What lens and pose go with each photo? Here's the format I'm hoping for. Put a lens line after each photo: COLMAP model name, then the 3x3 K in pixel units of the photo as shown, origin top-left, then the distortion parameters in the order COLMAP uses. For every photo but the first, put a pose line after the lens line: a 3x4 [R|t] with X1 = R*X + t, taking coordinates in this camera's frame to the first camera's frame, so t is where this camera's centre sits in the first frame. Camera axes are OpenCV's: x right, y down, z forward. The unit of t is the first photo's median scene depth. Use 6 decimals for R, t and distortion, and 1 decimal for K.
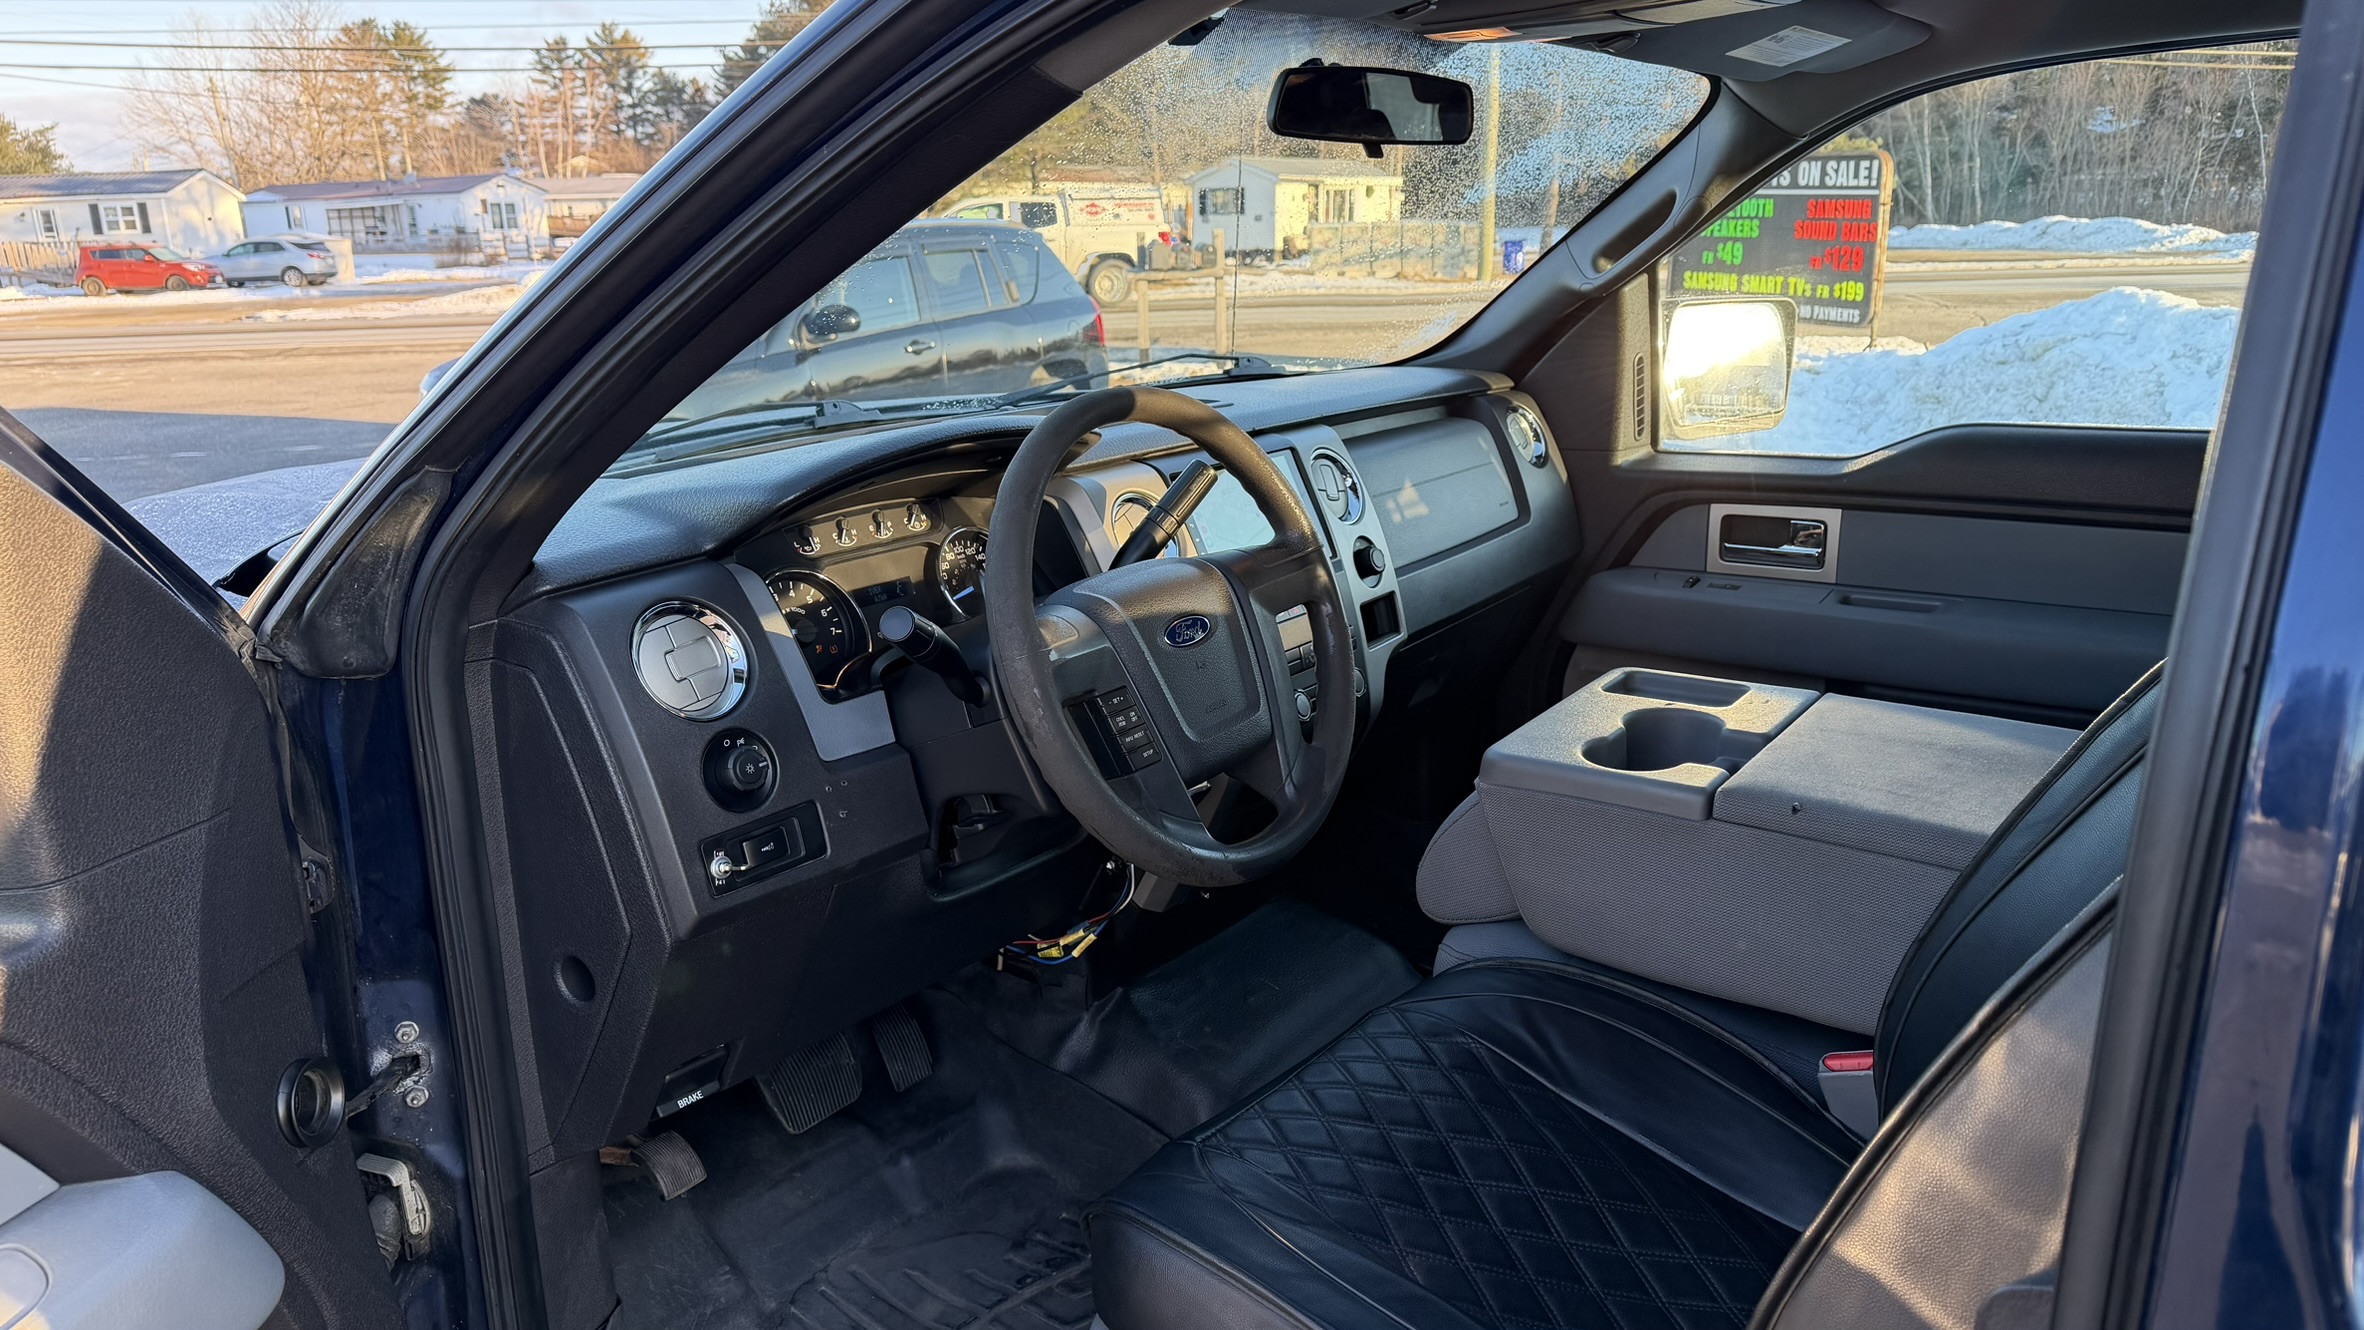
lens RADIAL K [[1791.6, 0, 1184.7], [0, 1791.6, 658.5], [0, 0, 1]] dist [0.025374, -0.009906]
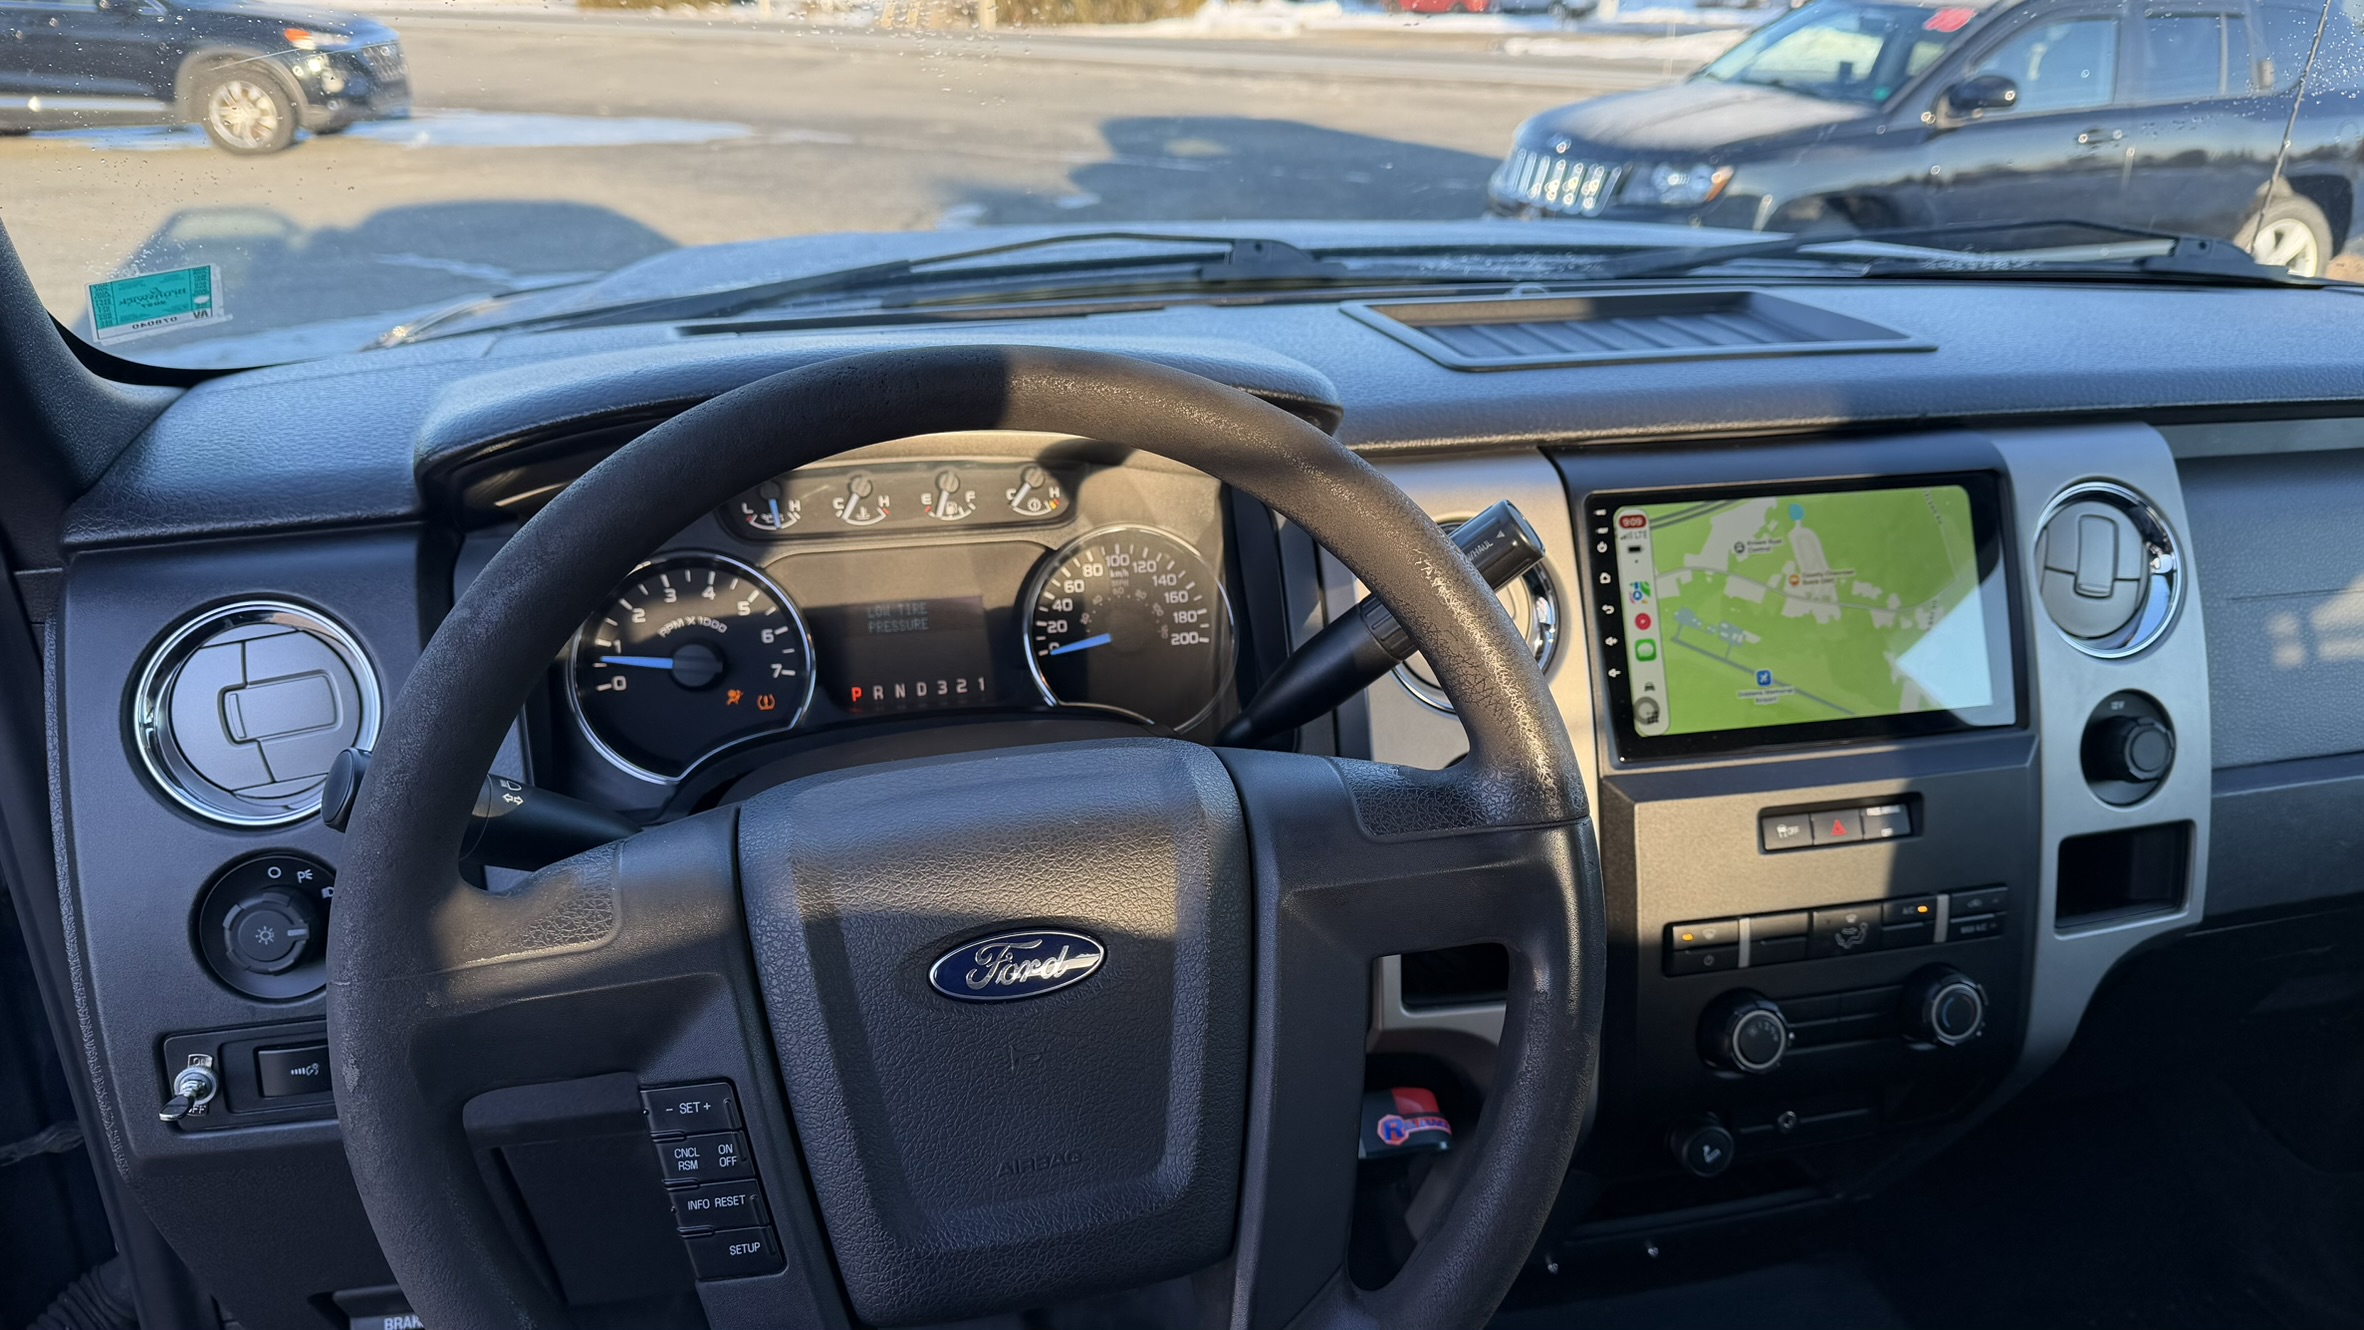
lens RADIAL K [[1791.6, 0, 1179.9], [0, 1791.6, 666.2], [0, 0, 1]] dist [0.025374, -0.009906]
pose [[0.774988, 0.274061, -0.569460, 0.215949], [-0.193893, 0.960732, 0.198494, -0.149526], [0.601498, -0.043416, 0.797694, 0.617395]]
